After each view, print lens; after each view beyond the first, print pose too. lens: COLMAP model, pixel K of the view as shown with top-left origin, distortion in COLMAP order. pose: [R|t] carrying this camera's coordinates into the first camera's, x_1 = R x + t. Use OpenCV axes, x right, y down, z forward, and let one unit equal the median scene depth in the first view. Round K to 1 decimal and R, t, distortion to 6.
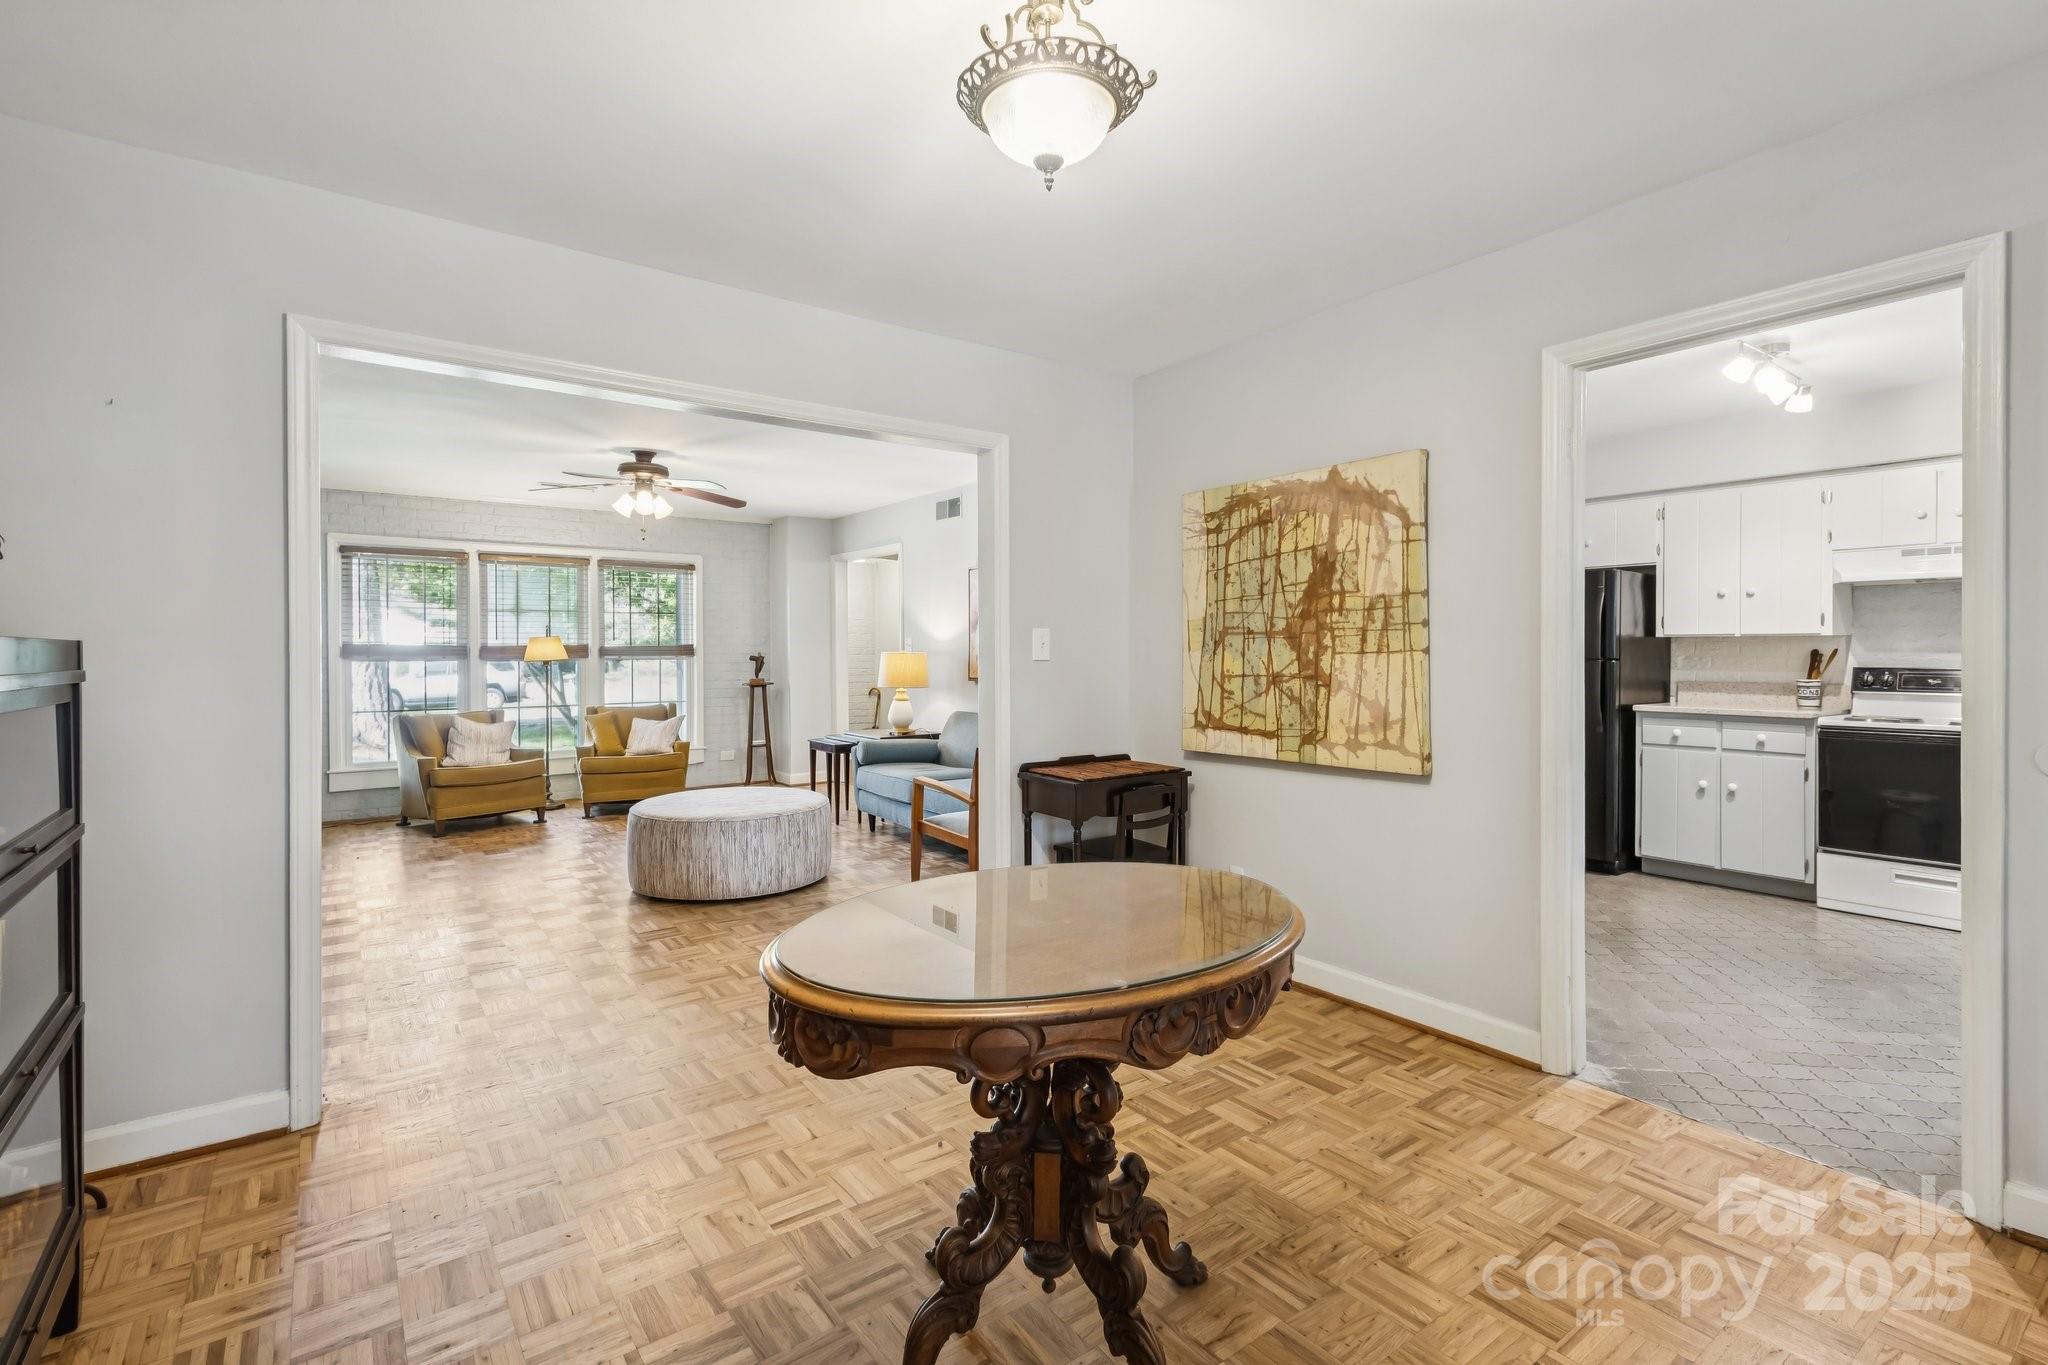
lens RADIAL K [[948.6, 0, 1020.5], [0, 948.6, 663.3], [0, 0, 1]] dist [0.009218, 0.000098]
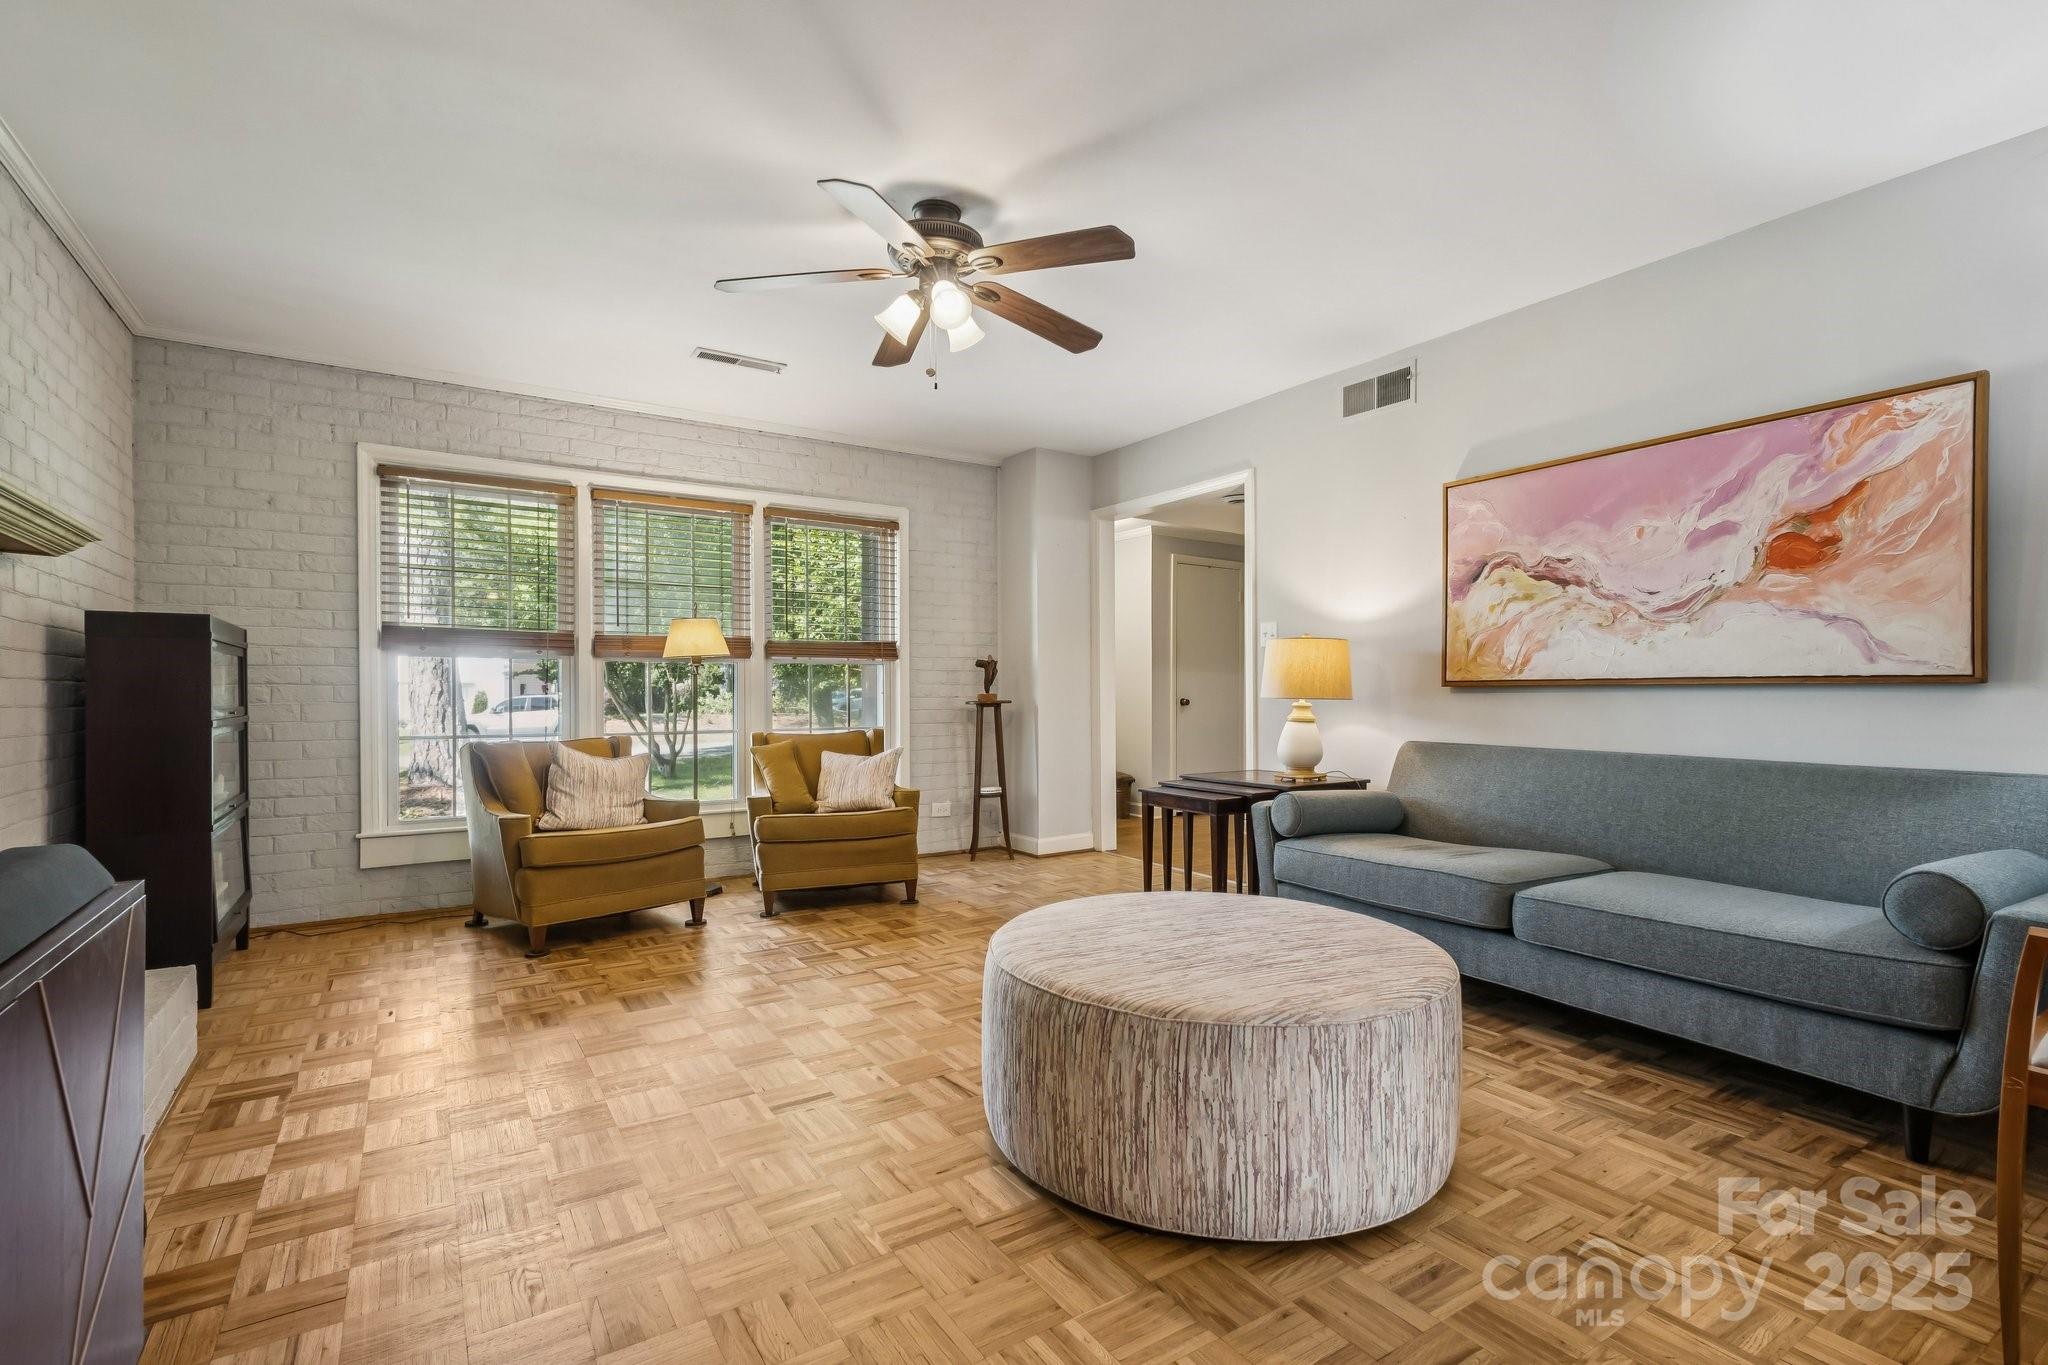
lens RADIAL K [[948.6, 0, 1003.4], [0, 948.6, 706.7], [0, 0, 1]] dist [0.009218, 0.000098]
pose [[0.997349, 0.002454, -0.072732, -0.263642], [-0.002448, 0.999997, 0.000173, 0.029895], [0.072732, 0.000005, 0.997352, 0.410926]]
